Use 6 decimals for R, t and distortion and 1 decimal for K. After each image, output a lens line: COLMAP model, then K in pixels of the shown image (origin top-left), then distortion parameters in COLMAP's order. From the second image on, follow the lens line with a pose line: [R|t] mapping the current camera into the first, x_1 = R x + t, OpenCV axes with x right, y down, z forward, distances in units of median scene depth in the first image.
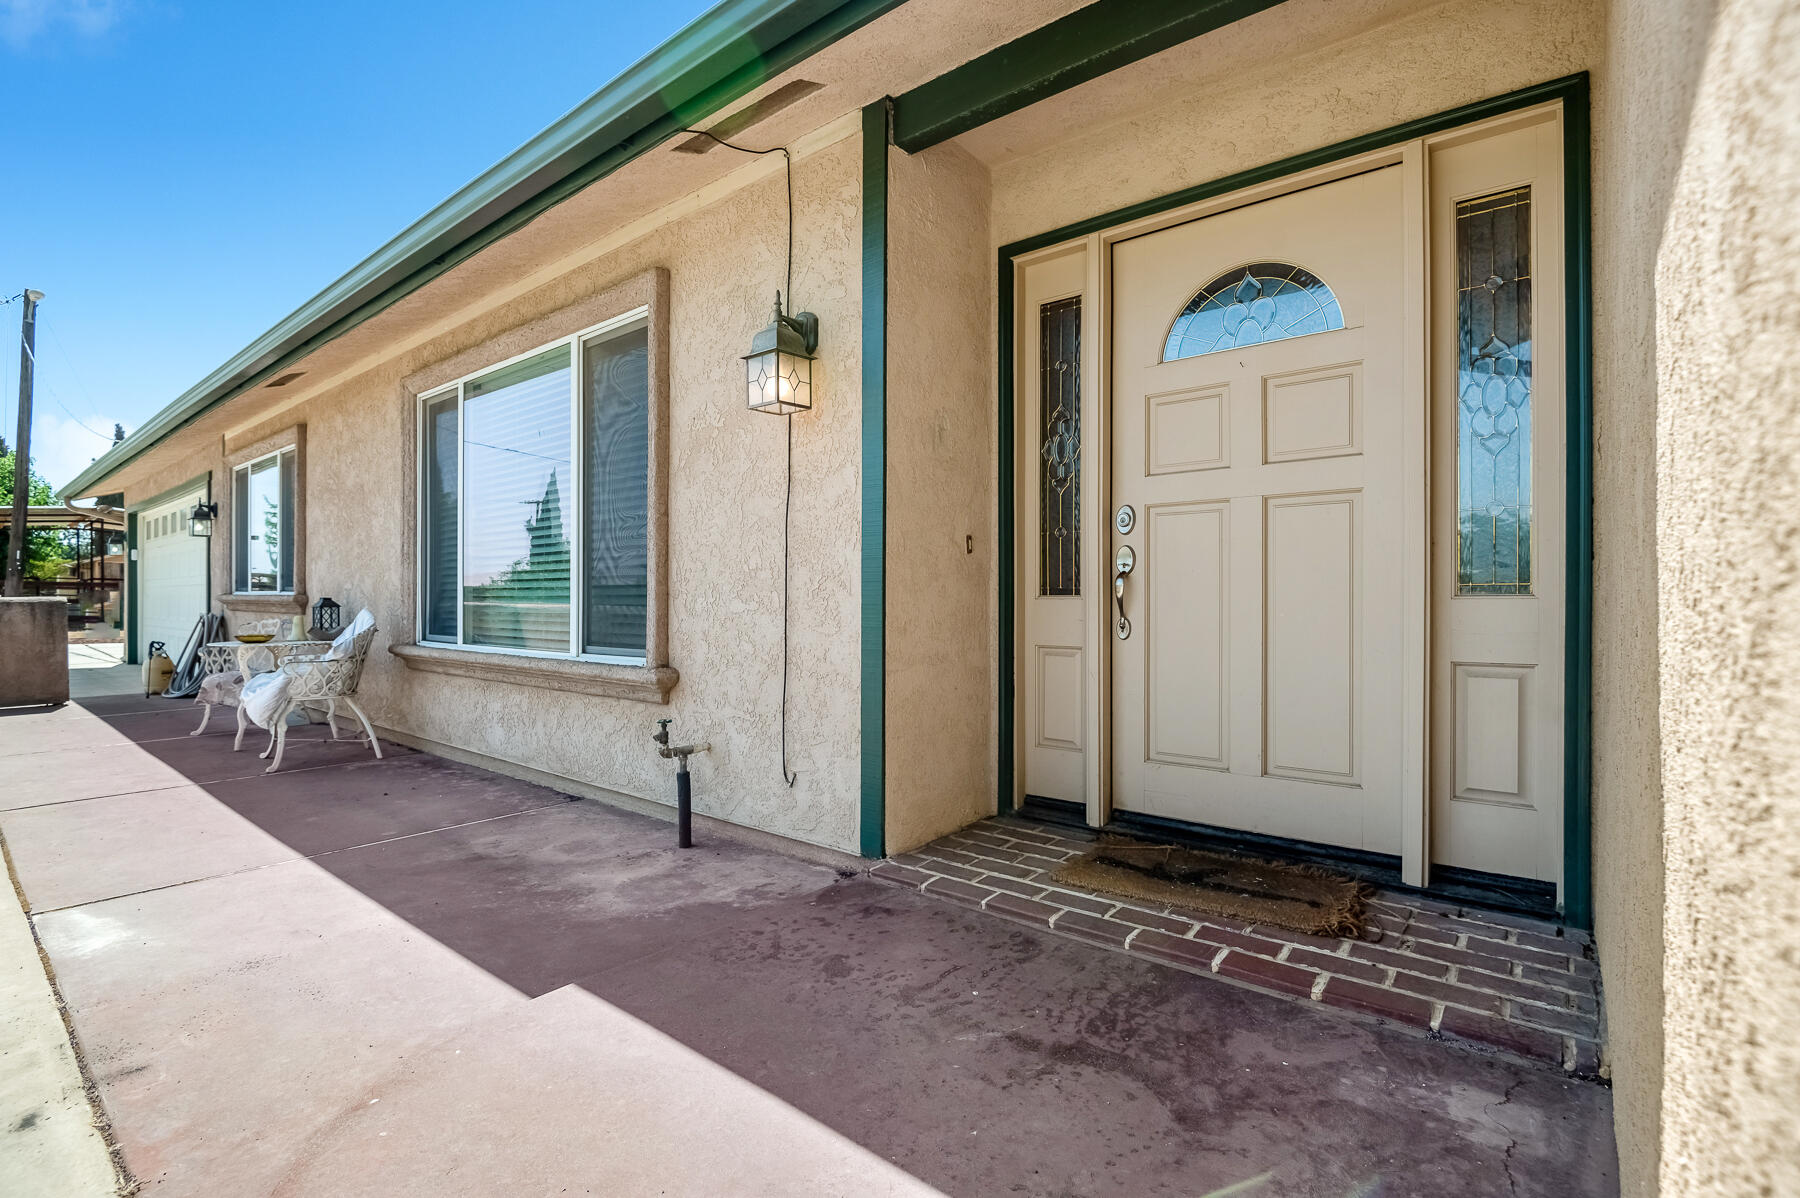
lens RADIAL K [[834.0, 0, 904.5], [0, 834.0, 614.0], [0, 0, 1]] dist [-0.014051, -0.005985]
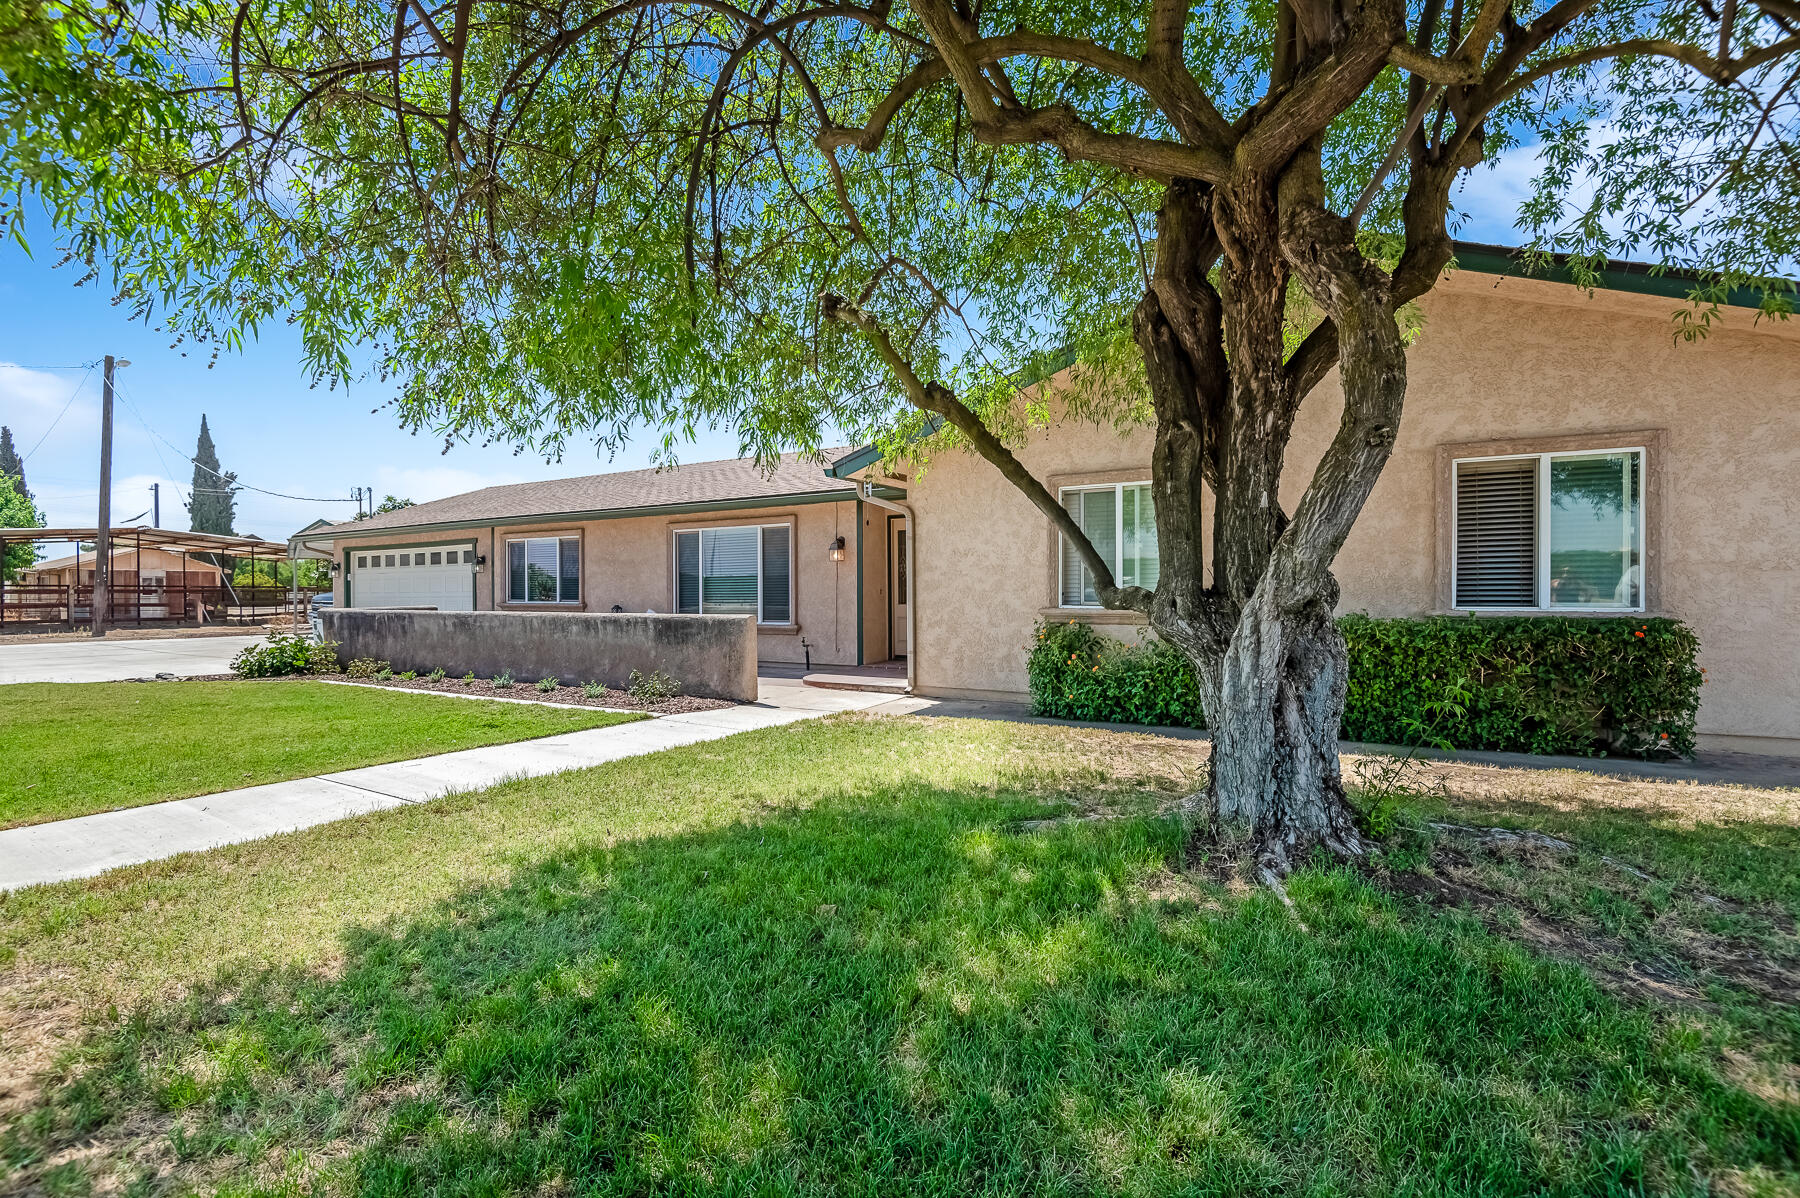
lens RADIAL K [[834.0, 0, 904.1], [0, 834.0, 604.4], [0, 0, 1]] dist [-0.014051, -0.005985]
pose [[0.989078, -0.007470, 0.147202, -0.226880], [0.008198, 0.999957, -0.004344, -0.003745], [-0.147163, 0.005504, 0.989097, -1.664916]]
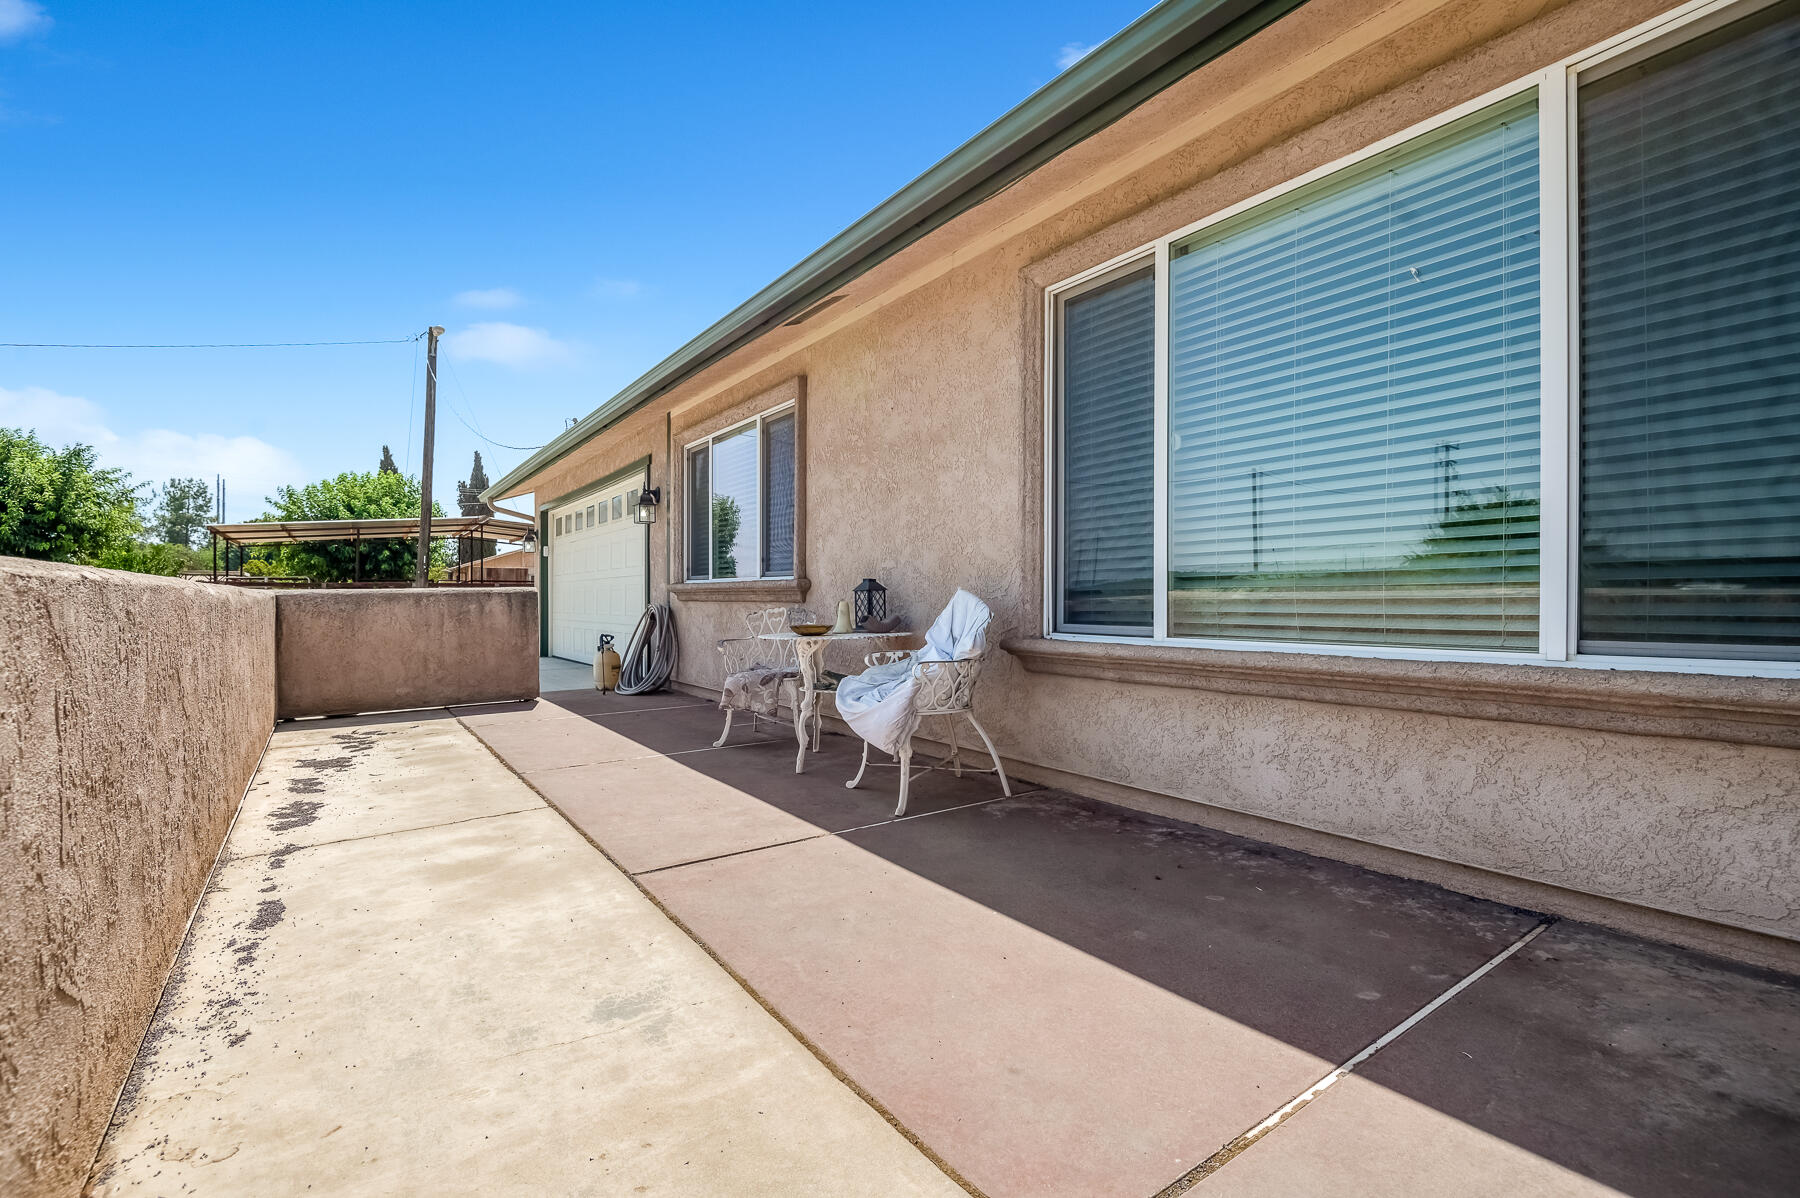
lens RADIAL K [[834.0, 0, 901.9], [0, 834.0, 612.7], [0, 0, 1]] dist [-0.014051, -0.005985]
pose [[0.959987, -0.002469, -0.280033, -0.468840], [0.002585, 0.999997, 0.000044, 0.013433], [0.280032, -0.000766, 0.959990, 0.256188]]
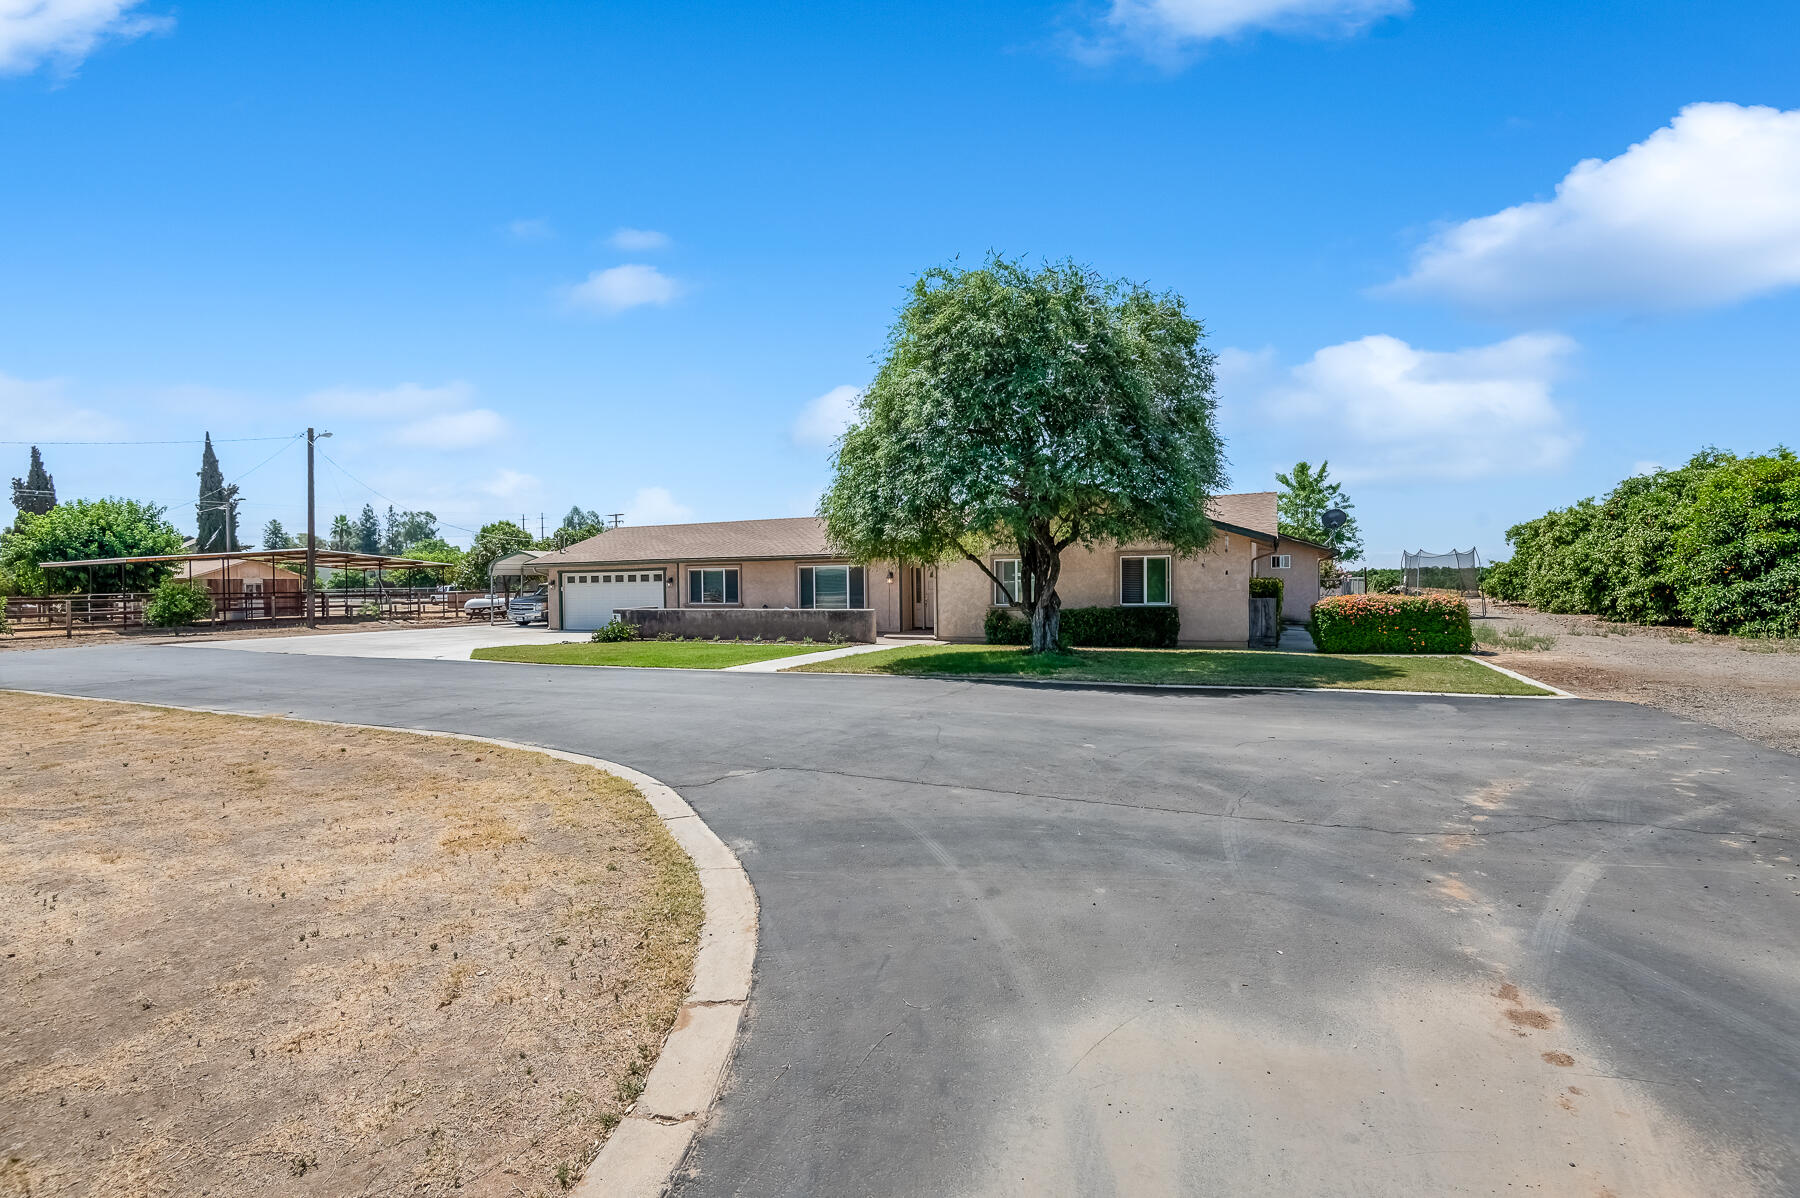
lens RADIAL K [[834.0, 0, 897.2], [0, 834.0, 592.8], [0, 0, 1]] dist [-0.014051, -0.005985]
pose [[0.969708, -0.017148, 0.243663, -1.190073], [0.019286, 0.999794, -0.006390, -0.044357], [-0.243503, 0.010896, 0.969839, -4.075834]]
